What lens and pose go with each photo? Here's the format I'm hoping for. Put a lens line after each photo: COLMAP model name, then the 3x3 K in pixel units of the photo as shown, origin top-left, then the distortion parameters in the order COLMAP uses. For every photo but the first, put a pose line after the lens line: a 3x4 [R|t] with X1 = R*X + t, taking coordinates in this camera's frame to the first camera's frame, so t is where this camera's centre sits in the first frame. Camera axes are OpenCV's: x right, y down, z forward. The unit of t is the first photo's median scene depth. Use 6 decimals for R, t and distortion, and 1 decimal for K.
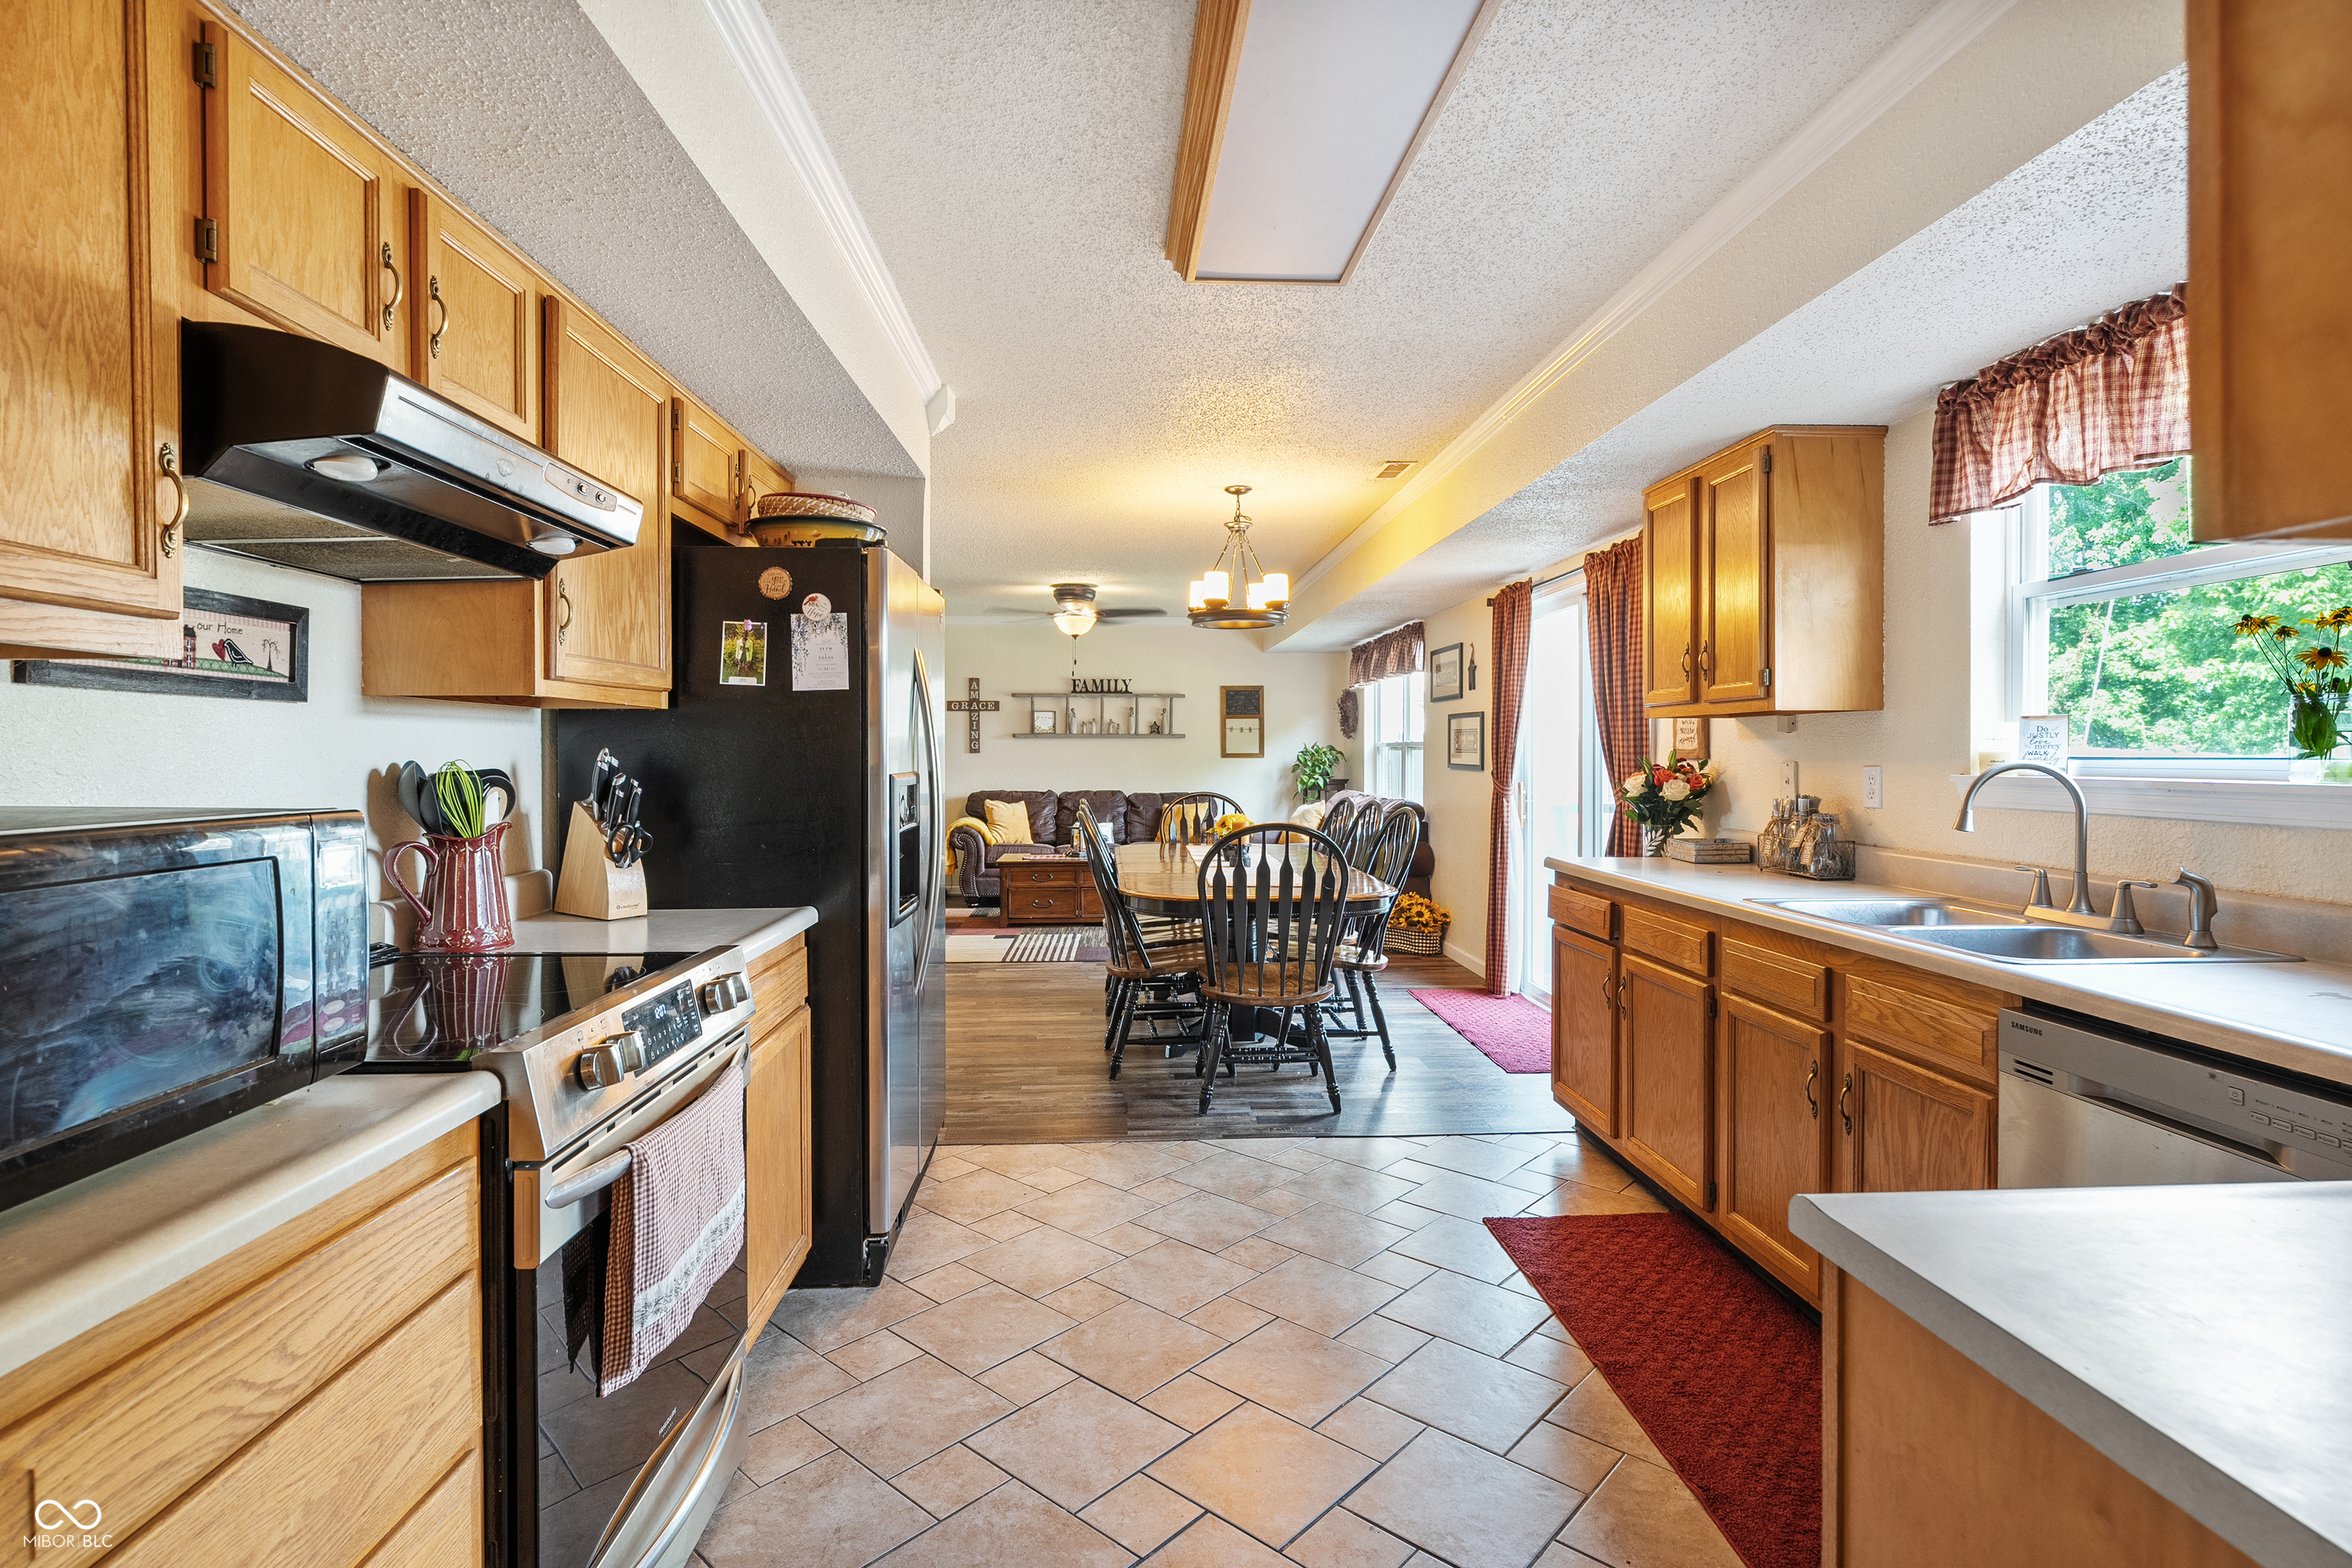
lens RADIAL K [[1184.3, 0, 1172.0], [0, 1184.3, 774.7], [0, 0, 1]] dist [-0.012932, -0.000342]
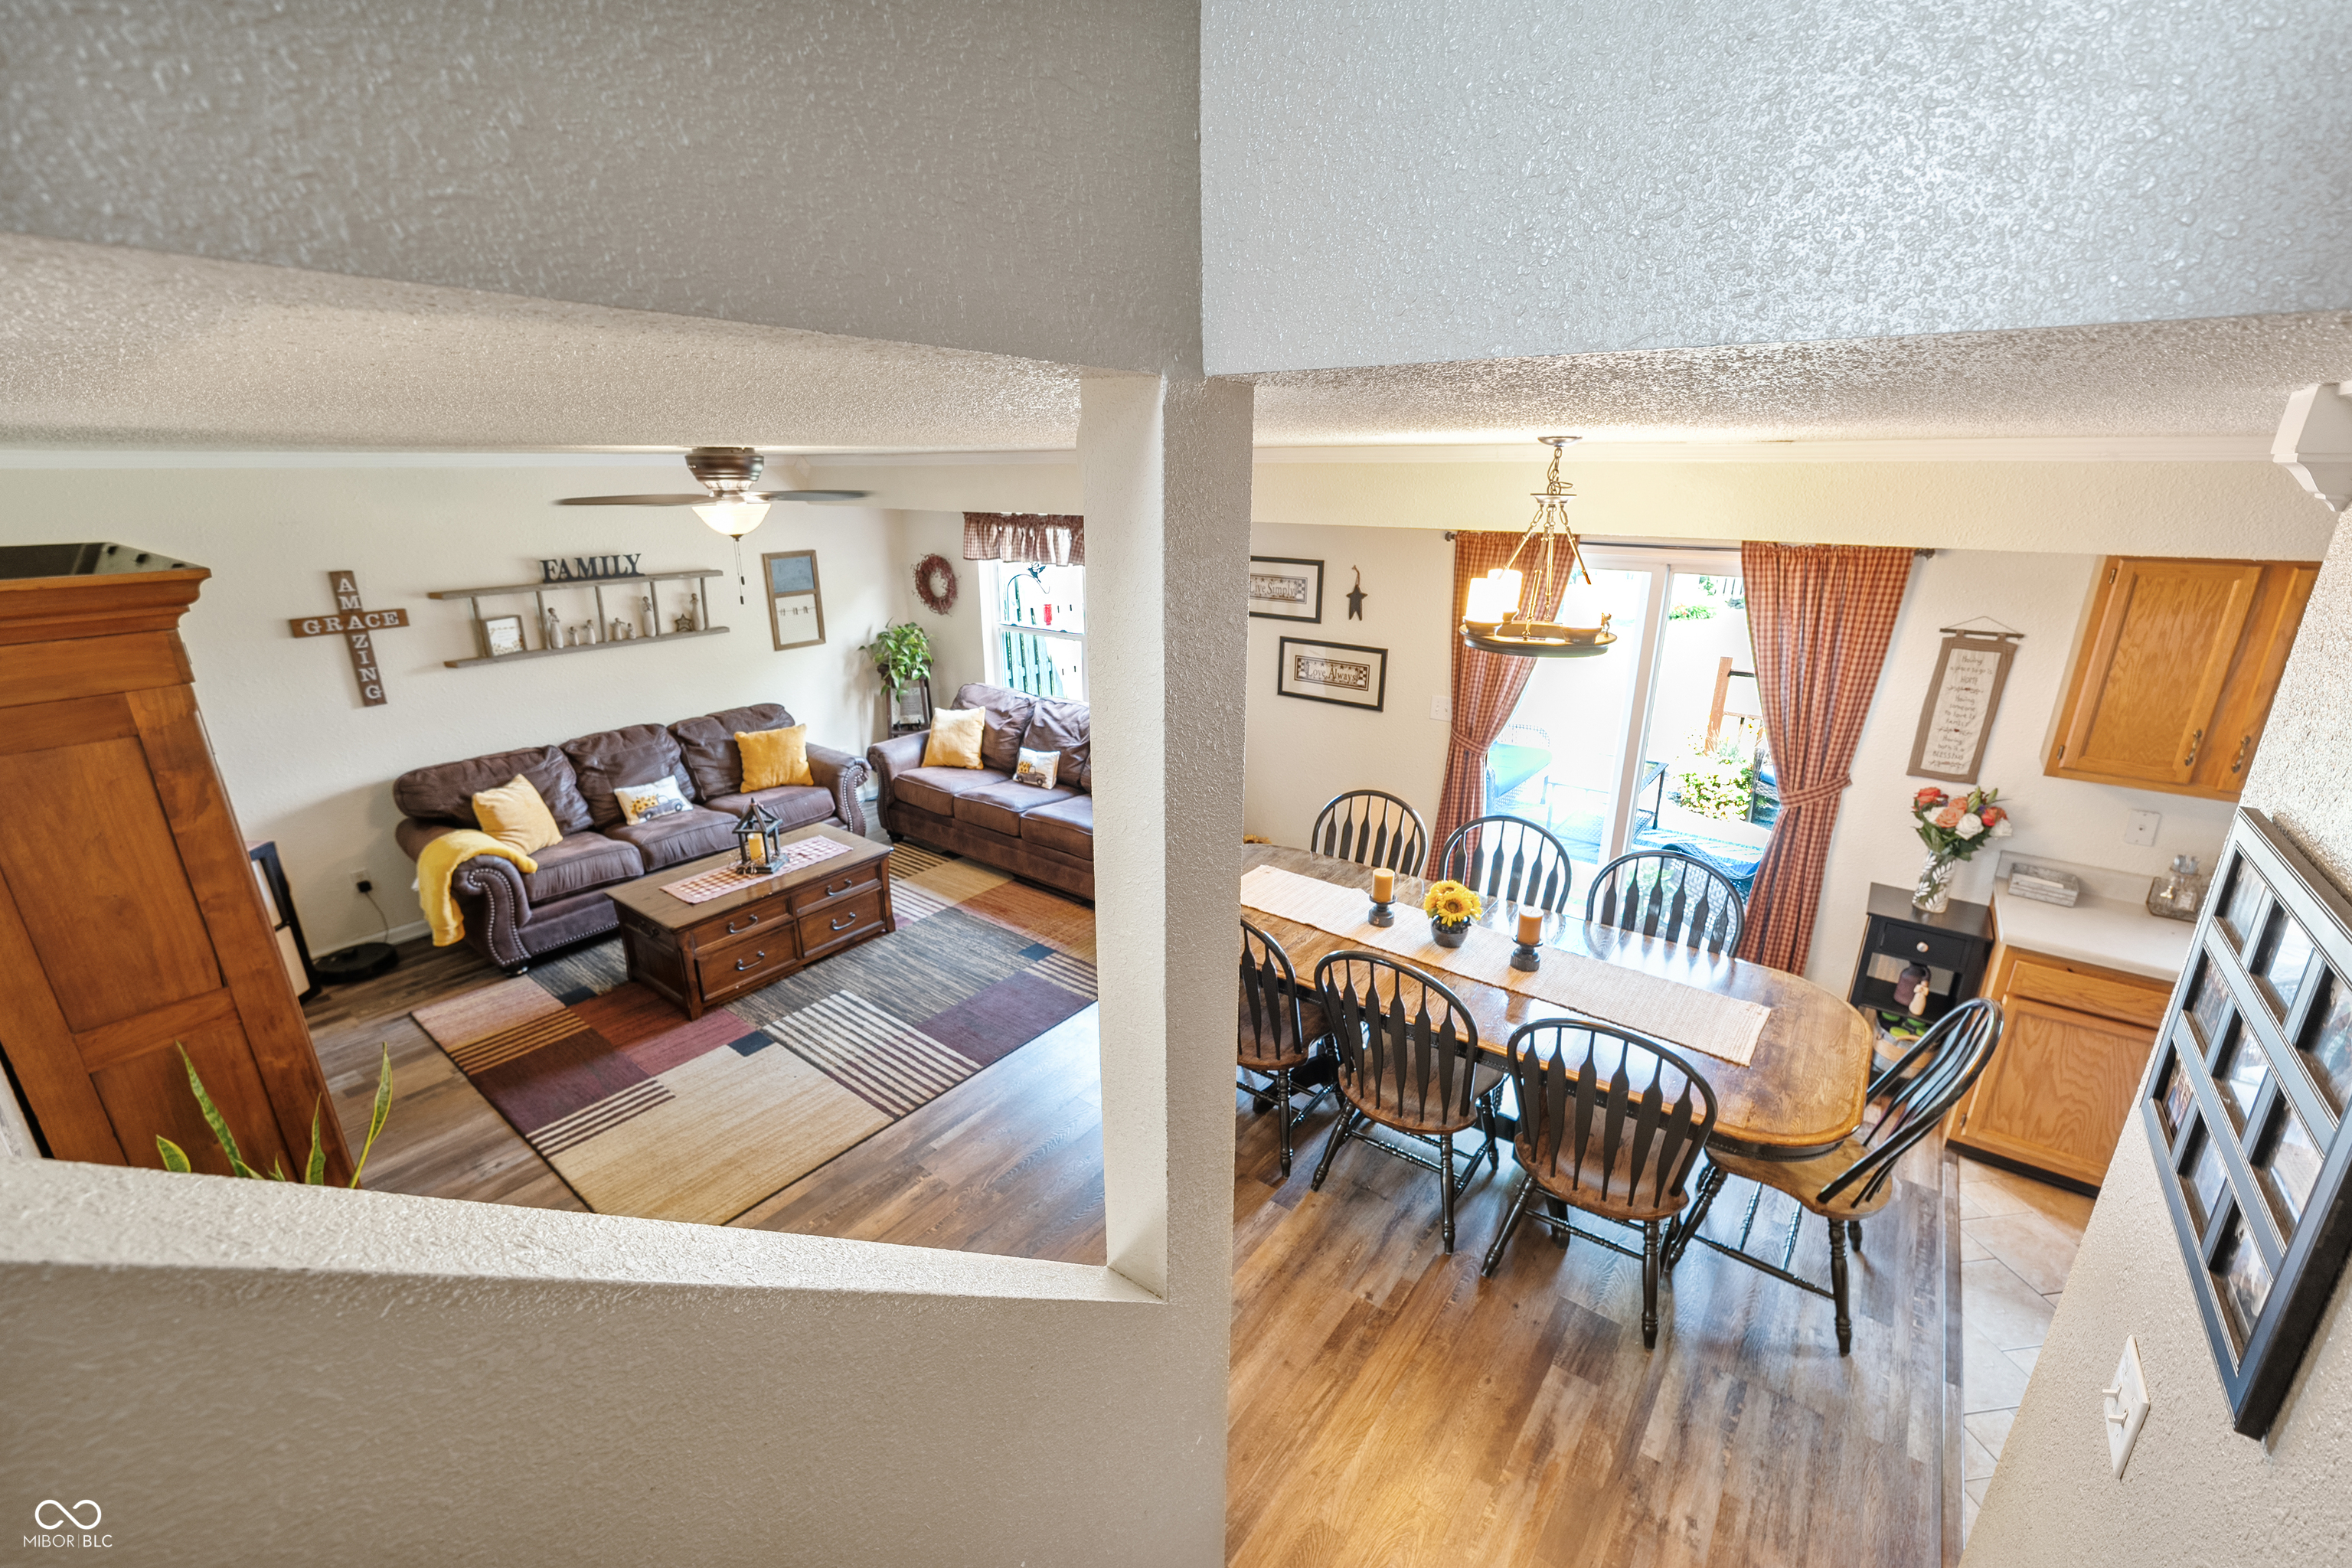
lens RADIAL K [[961.3, 0, 1179.0], [0, 961.3, 787.8], [0, 0, 1]] dist [-0.011986, 0.000281]
pose [[0.636777, -0.240107, 0.732710, -0.264882], [0.009878, 0.952740, 0.303626, -0.115211], [-0.770985, -0.186104, 0.609055, 0.419355]]
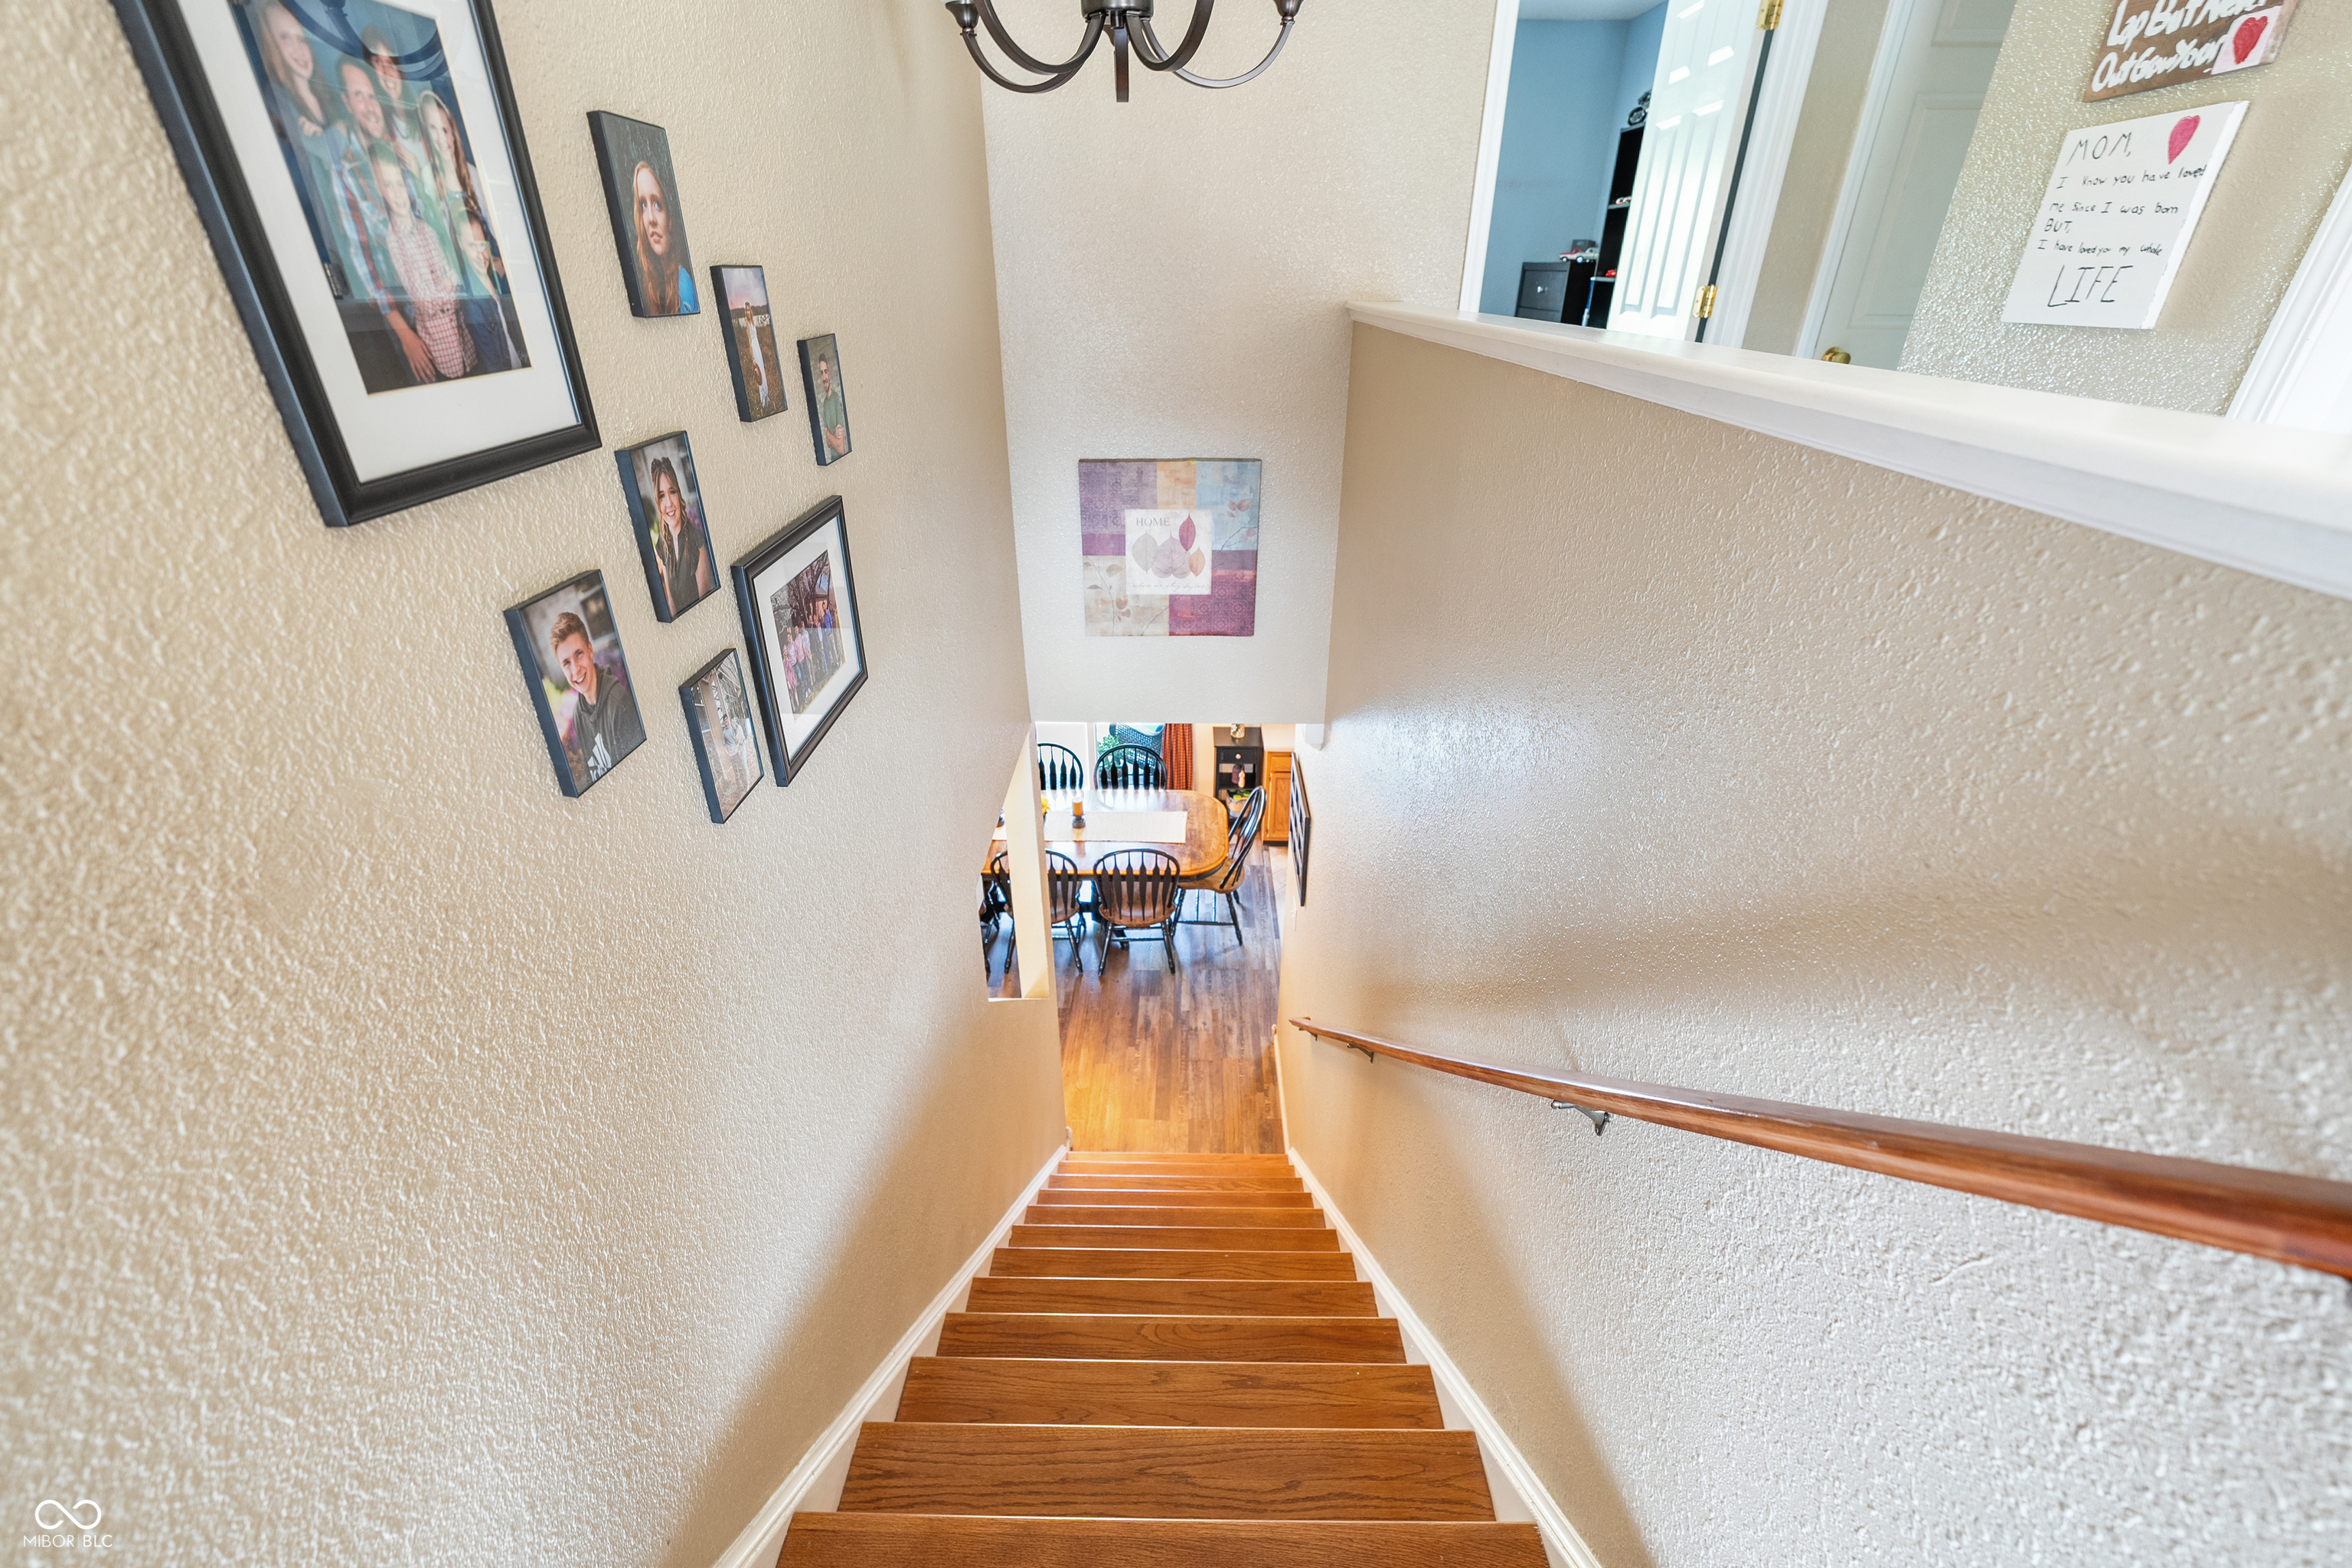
lens RADIAL K [[961.3, 0, 1172.2], [0, 961.3, 777.1], [0, 0, 1]] dist [-0.011986, 0.000281]
pose [[0.060804, -0.472101, 0.879445, -0.478725], [0.017142, 0.881439, 0.471987, -0.266012], [-0.998002, -0.013623, 0.061688, 0.416649]]
